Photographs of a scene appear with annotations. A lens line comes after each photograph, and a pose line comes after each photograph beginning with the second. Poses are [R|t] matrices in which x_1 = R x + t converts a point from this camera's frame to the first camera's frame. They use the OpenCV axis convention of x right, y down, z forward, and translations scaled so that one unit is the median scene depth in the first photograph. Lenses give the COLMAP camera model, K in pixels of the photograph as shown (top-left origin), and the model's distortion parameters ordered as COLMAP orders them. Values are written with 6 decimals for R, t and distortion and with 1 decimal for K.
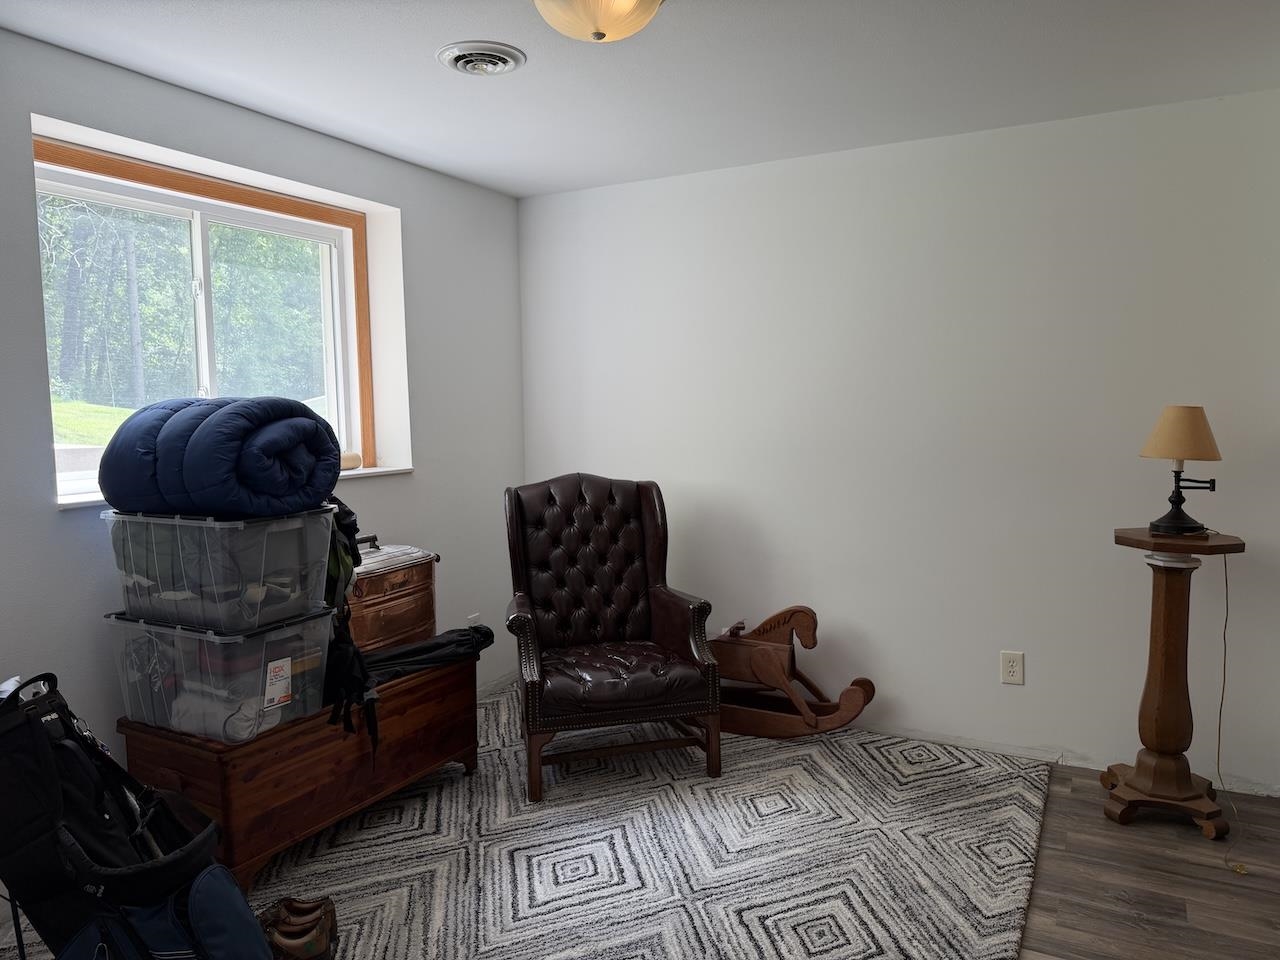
lens RADIAL K [[905.5, 0, 641.1], [0, 905.5, 475.1], [0, 0, 1]] dist [0.001453, -0.003511]
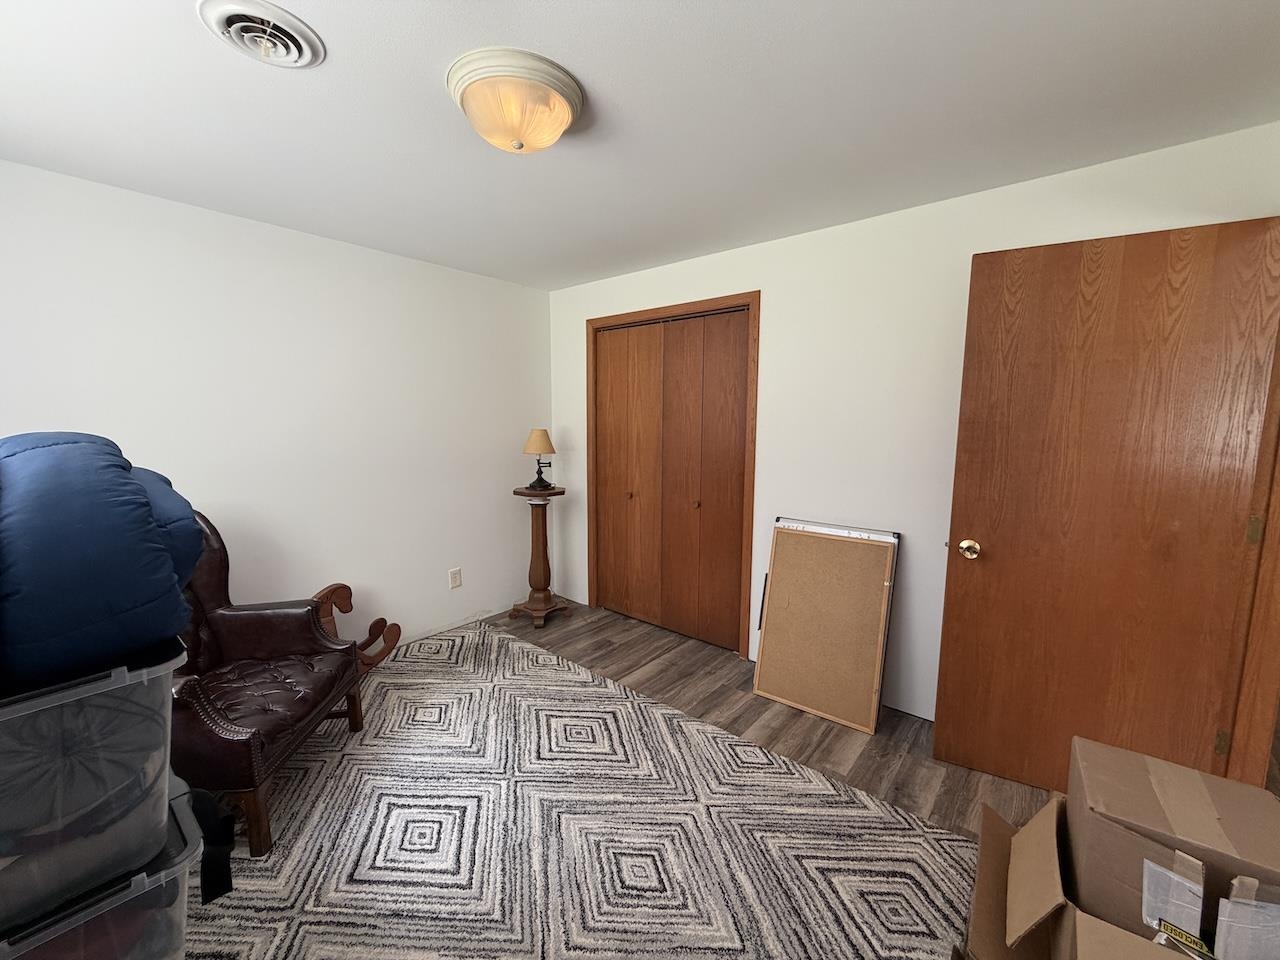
lens RADIAL K [[509.3, 0, 636.5], [0, 509.3, 476.0], [0, 0, 1]] dist [0.001447, -0.000482]
pose [[0.216402, -0.100529, 0.971115, -0.555706], [0.073217, 0.993555, 0.086536, -0.054590], [-0.973555, 0.052375, 0.222368, 0.519508]]
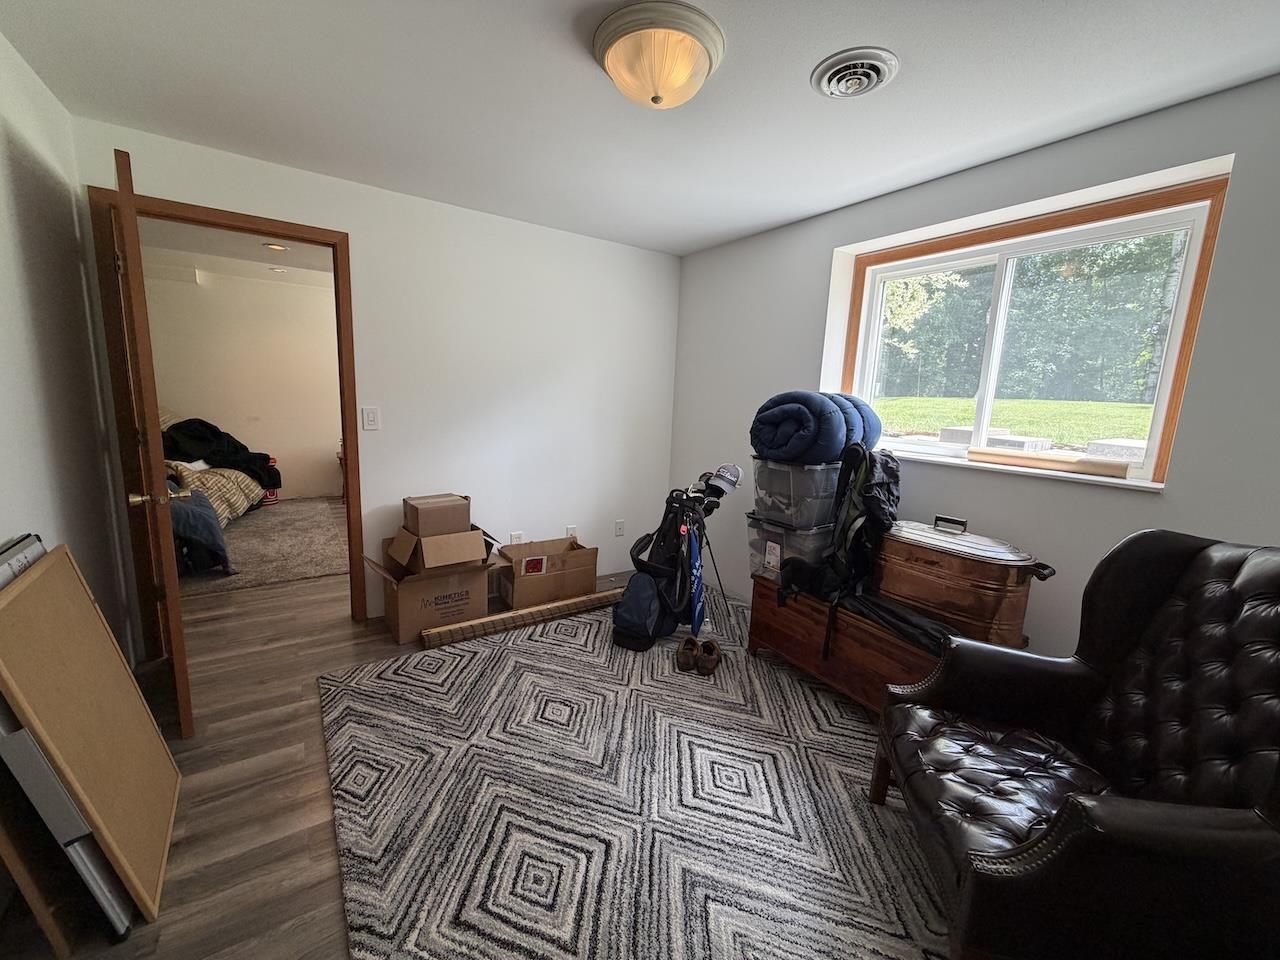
lens RADIAL K [[509.3, 0, 637.7], [0, 509.3, 480.8], [0, 0, 1]] dist [0.001447, -0.000482]
pose [[-0.476582, 0.139292, -0.868025, 0.488857], [-0.107778, 0.970663, 0.214937, -0.083519], [0.872499, 0.195989, -0.447587, 1.035745]]
